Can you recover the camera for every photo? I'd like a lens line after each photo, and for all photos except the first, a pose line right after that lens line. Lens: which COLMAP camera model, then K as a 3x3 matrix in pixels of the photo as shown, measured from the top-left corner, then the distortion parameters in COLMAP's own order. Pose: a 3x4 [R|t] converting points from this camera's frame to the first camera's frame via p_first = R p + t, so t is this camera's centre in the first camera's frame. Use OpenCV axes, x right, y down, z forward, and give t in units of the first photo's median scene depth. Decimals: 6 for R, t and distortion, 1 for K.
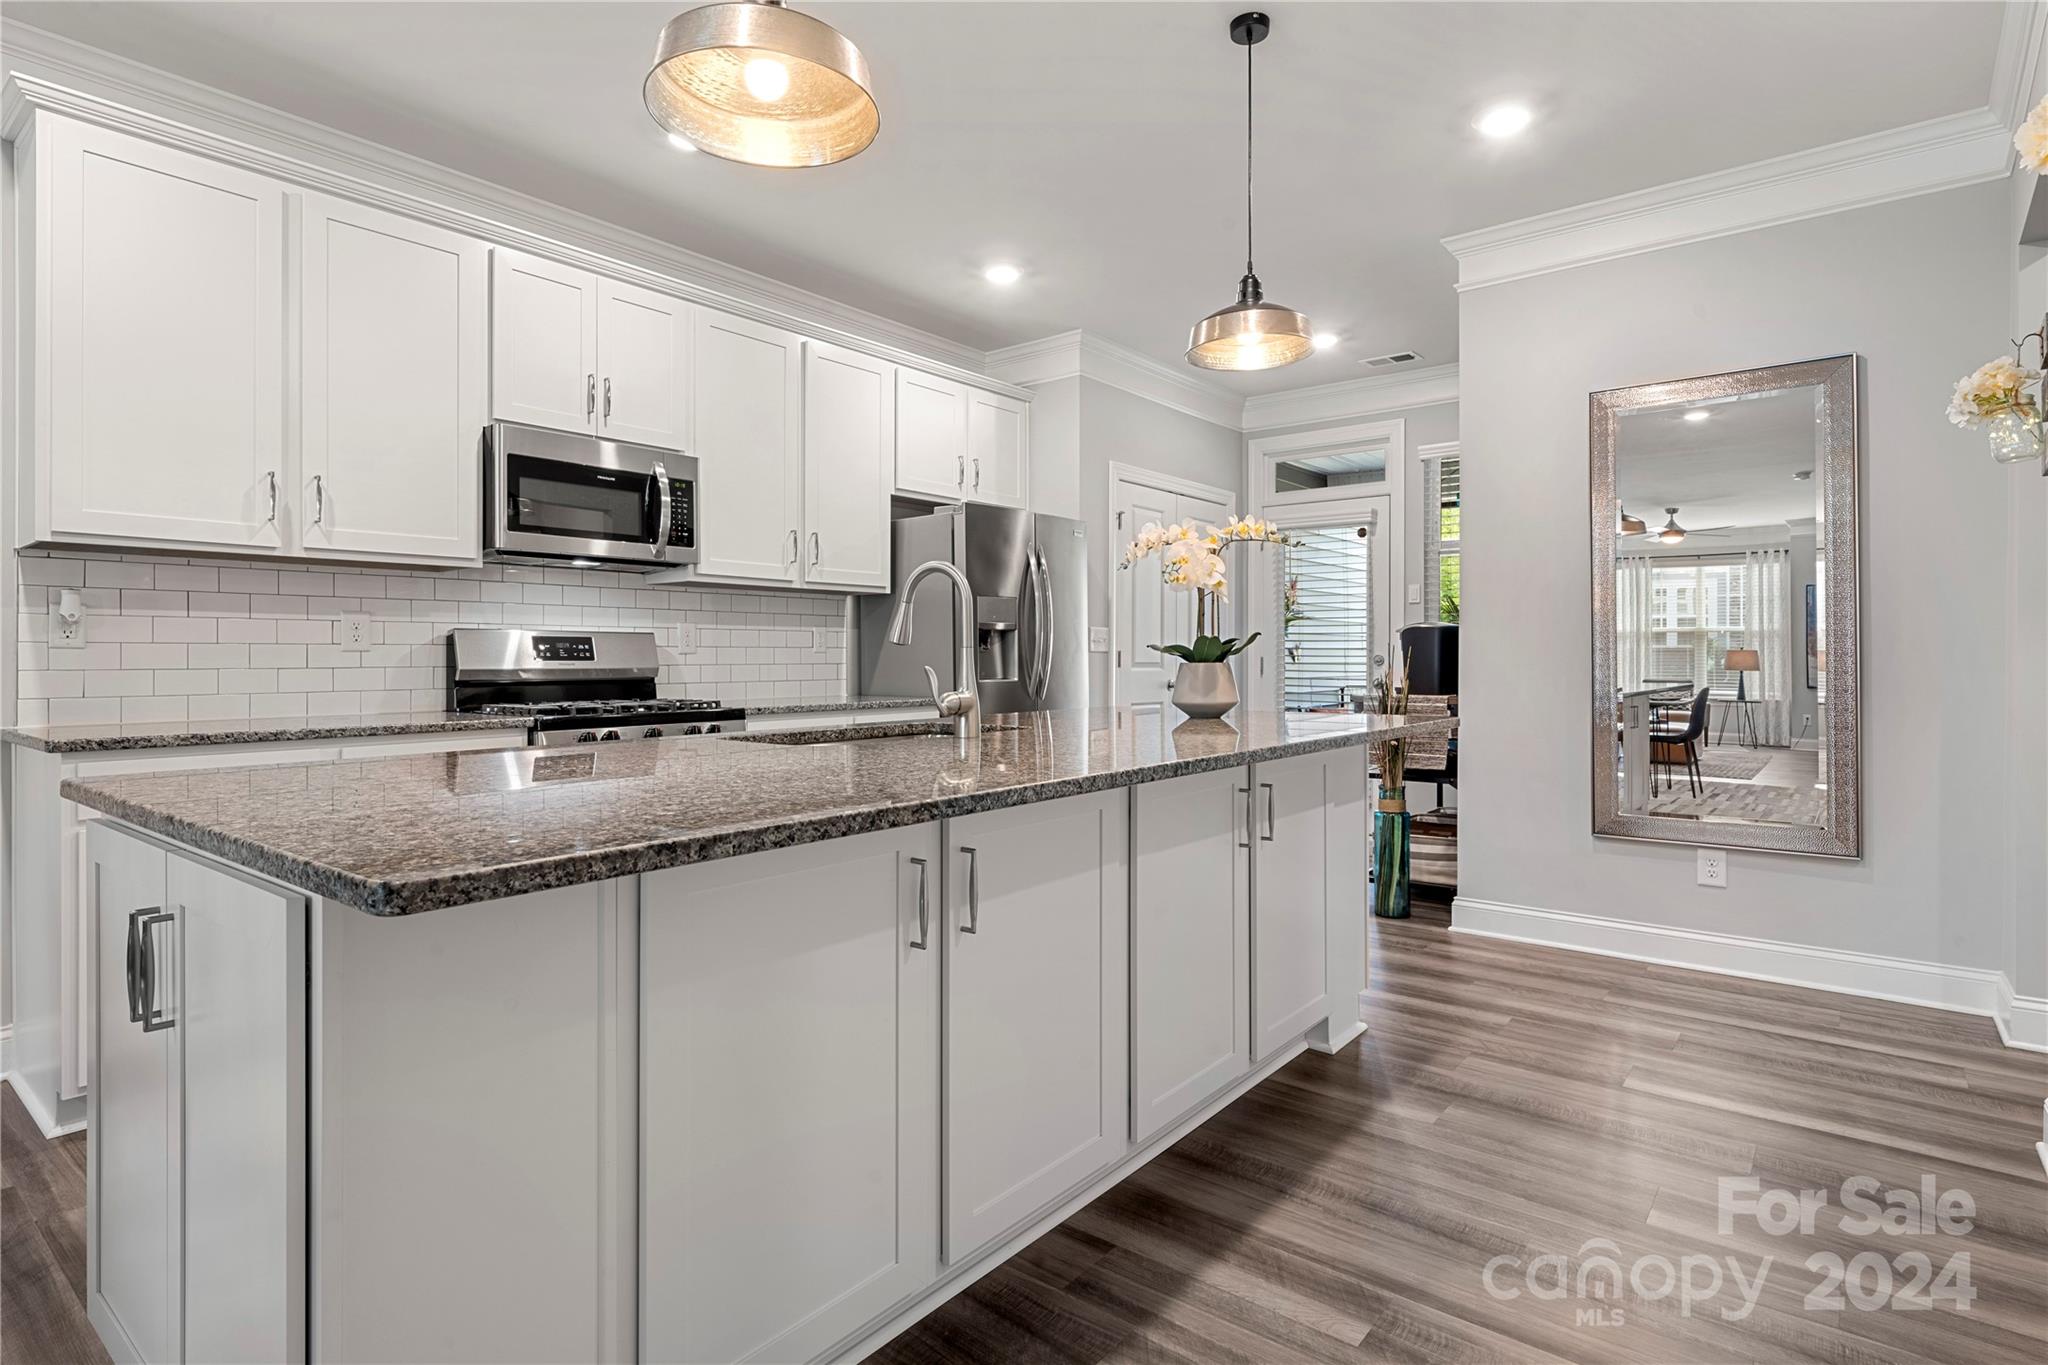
lens RADIAL K [[1054.4, 0, 1016.4], [0, 1054.4, 650.7], [0, 0, 1]] dist [0.000546, -0.000746]
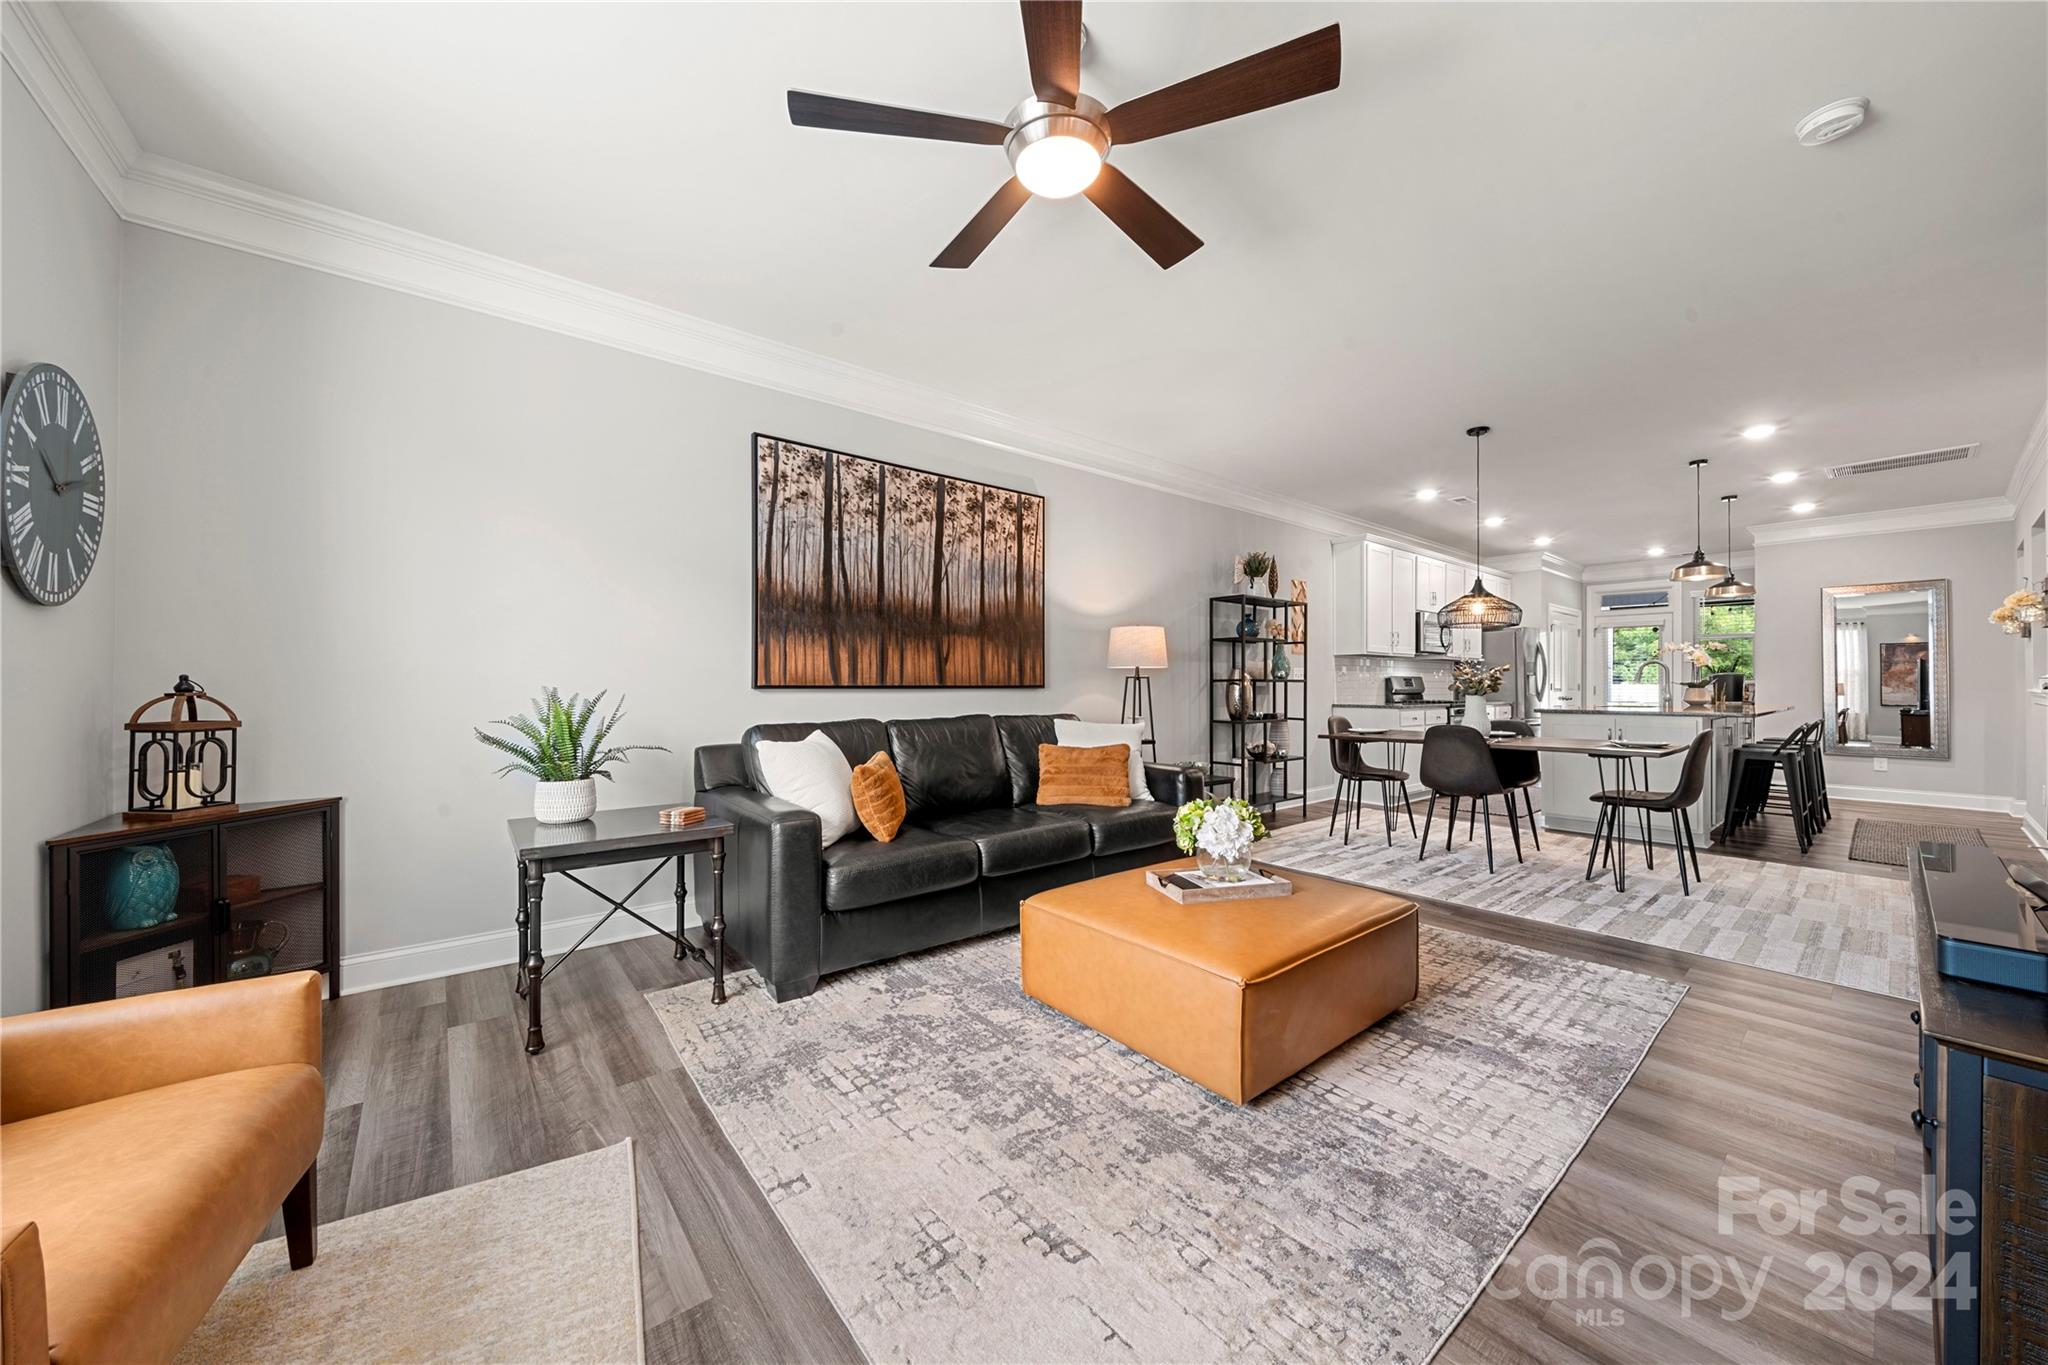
lens RADIAL K [[714.6, 0, 1019.2], [0, 714.6, 679.1], [0, 0, 1]] dist [-0.002532, -0.000253]
pose [[0.977671, 0.002328, -0.210130, -1.042897], [-0.003001, 0.999991, -0.002885, -0.001192], [0.210121, 0.003451, 0.977669, -1.166705]]
